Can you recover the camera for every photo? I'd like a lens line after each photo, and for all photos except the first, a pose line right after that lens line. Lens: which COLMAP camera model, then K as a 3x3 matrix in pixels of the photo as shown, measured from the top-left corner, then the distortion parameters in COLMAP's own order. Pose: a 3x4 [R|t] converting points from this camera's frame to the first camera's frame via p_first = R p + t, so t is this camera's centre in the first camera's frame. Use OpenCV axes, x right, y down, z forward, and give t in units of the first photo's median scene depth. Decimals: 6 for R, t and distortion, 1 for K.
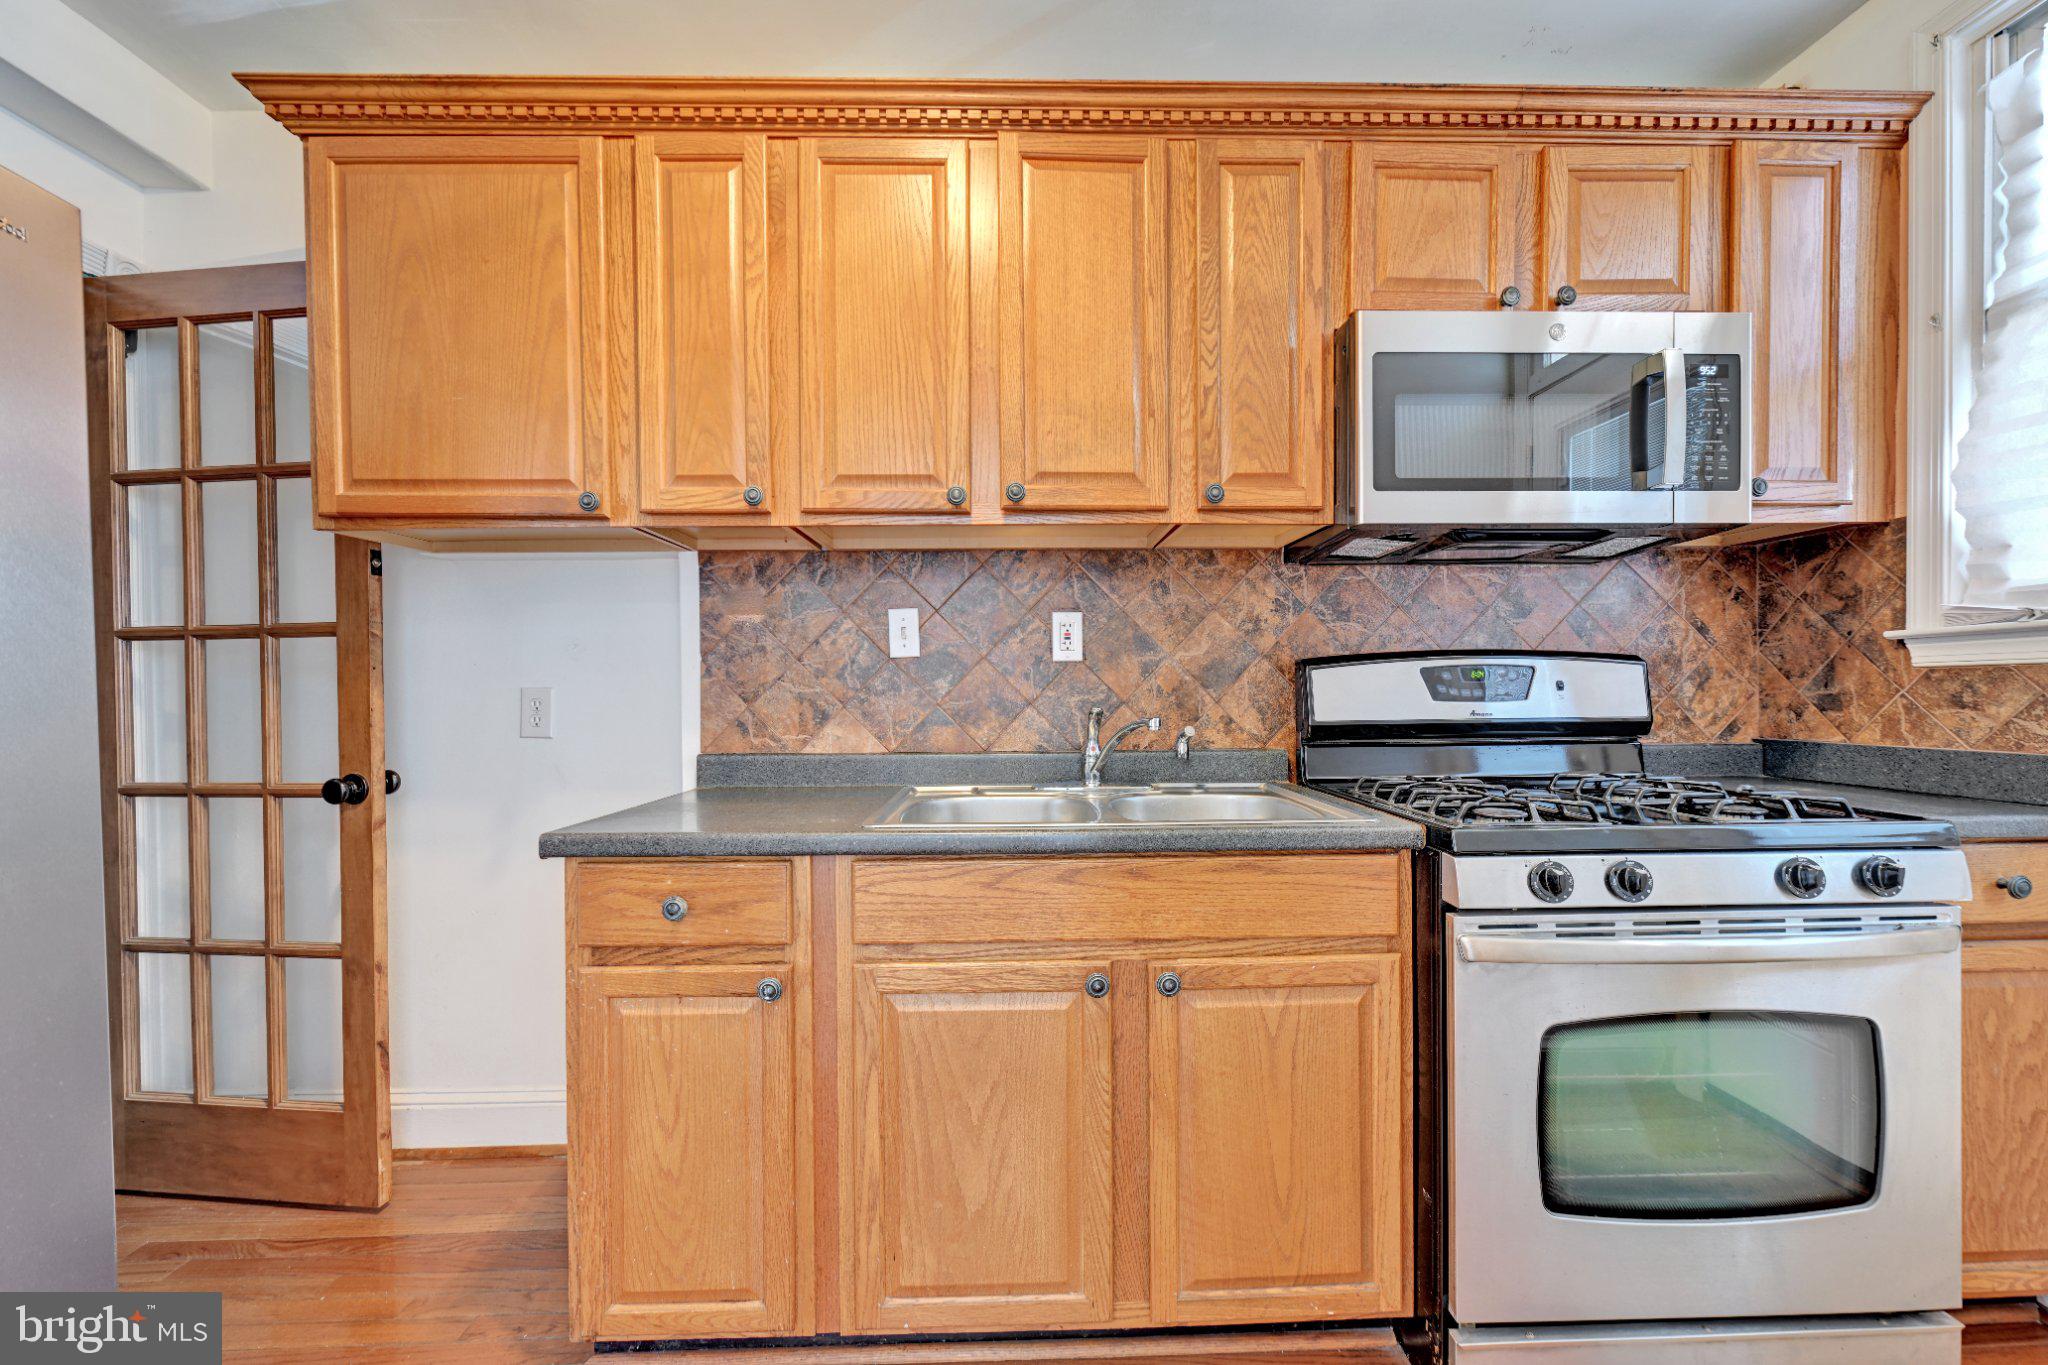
lens RADIAL K [[787.4, 0, 1022.1], [0, 787.4, 701.7], [0, 0, 1]] dist [-0.002557, -0.000584]
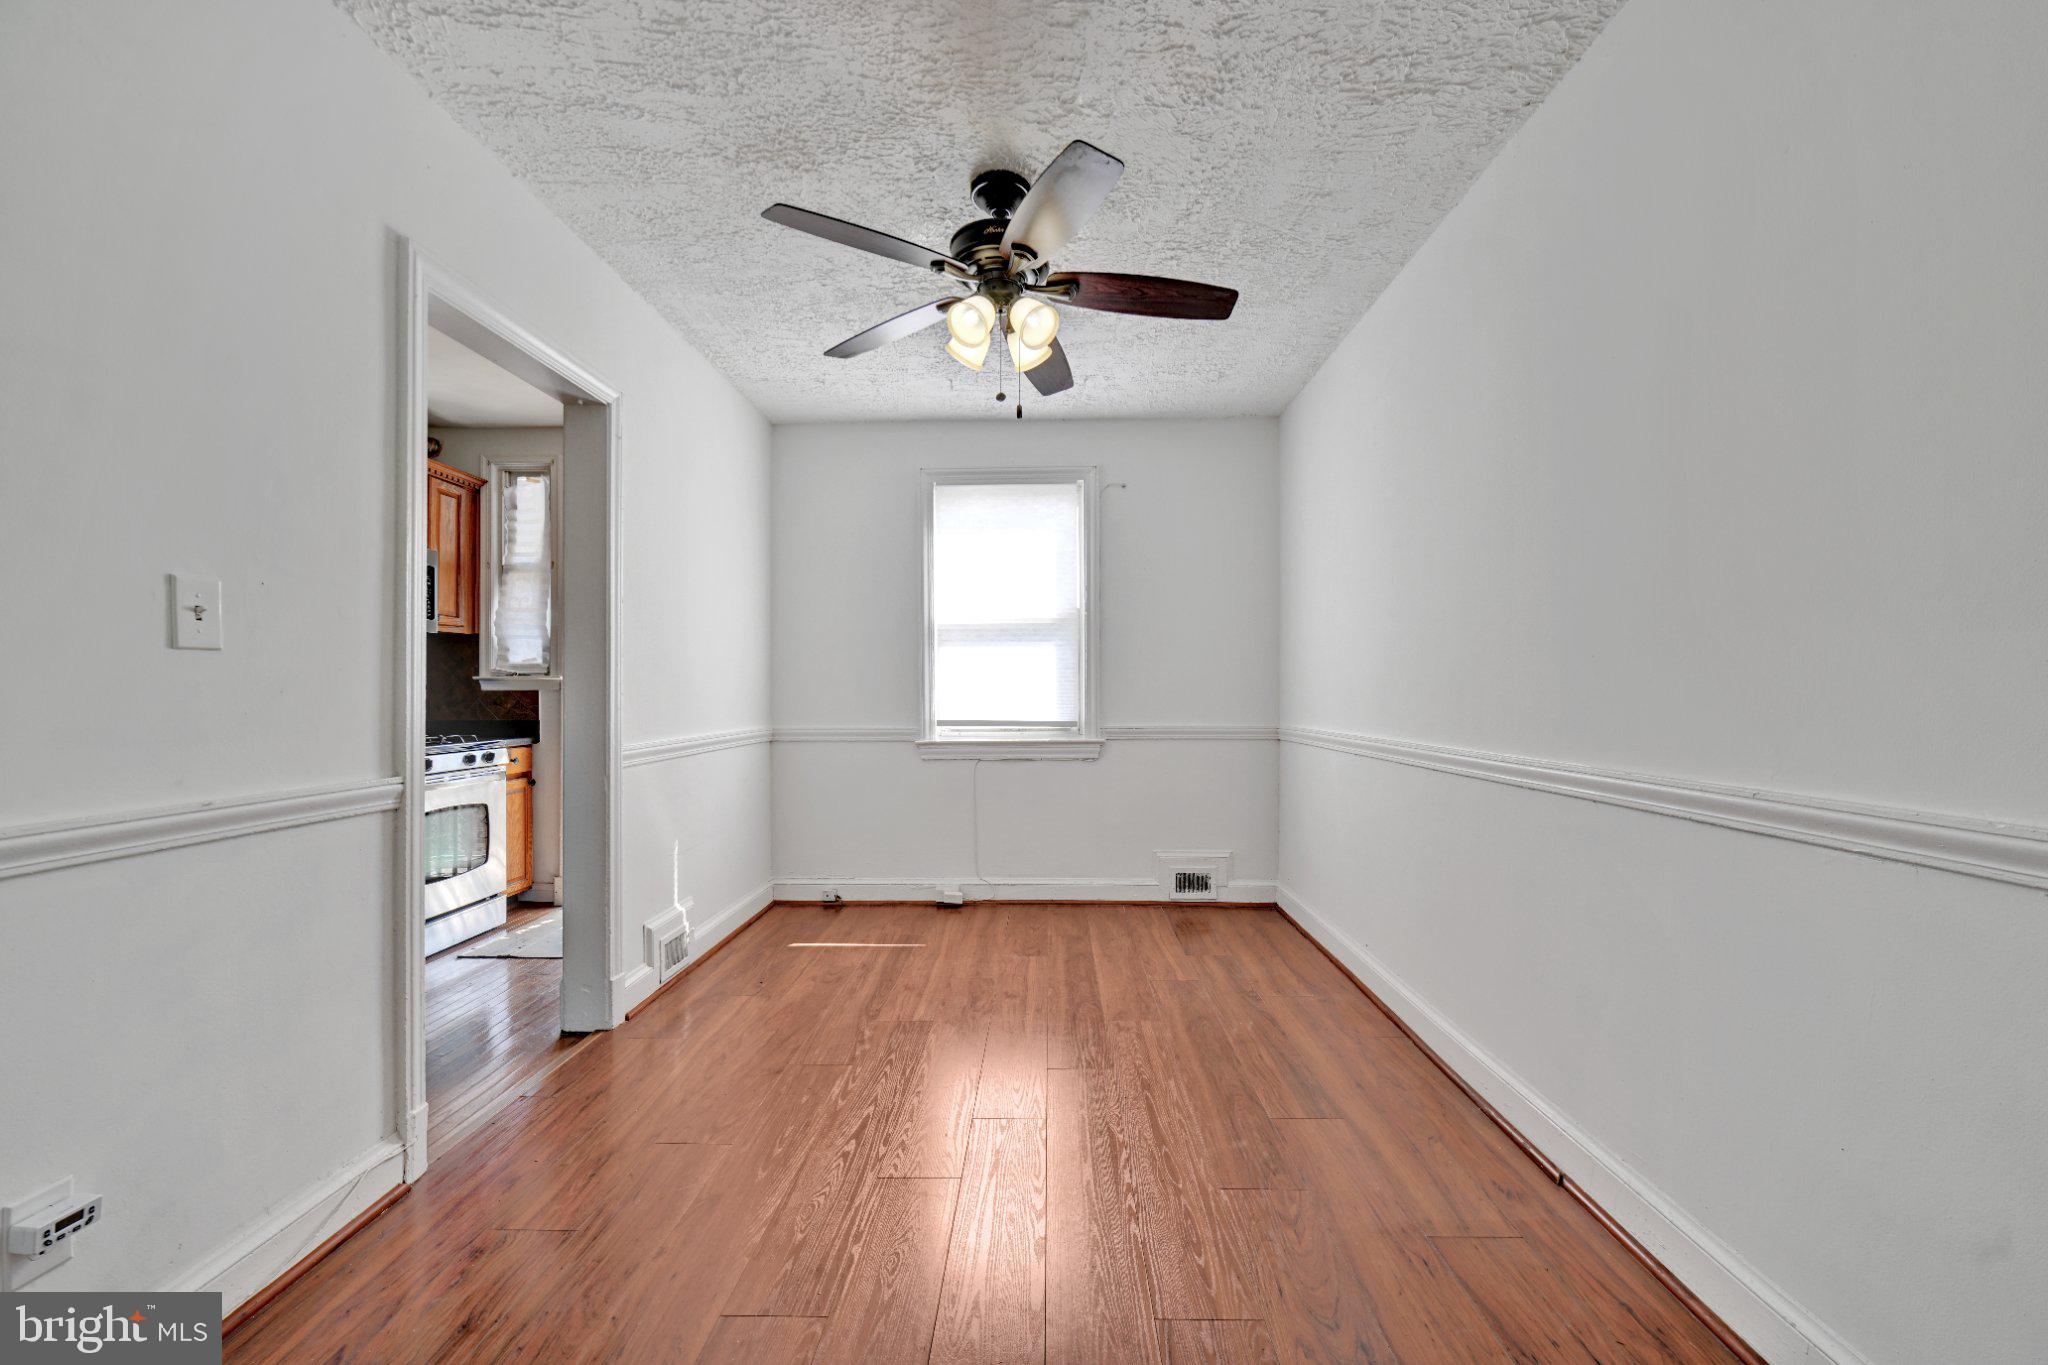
lens RADIAL K [[787.4, 0, 1022.1], [0, 787.4, 701.7], [0, 0, 1]] dist [-0.002557, -0.000584]
pose [[0.059951, -0.003137, 0.998196, -1.493031], [0.009499, 0.999952, 0.002572, 0.001463], [-0.998156, 0.009328, 0.059977, -1.038654]]
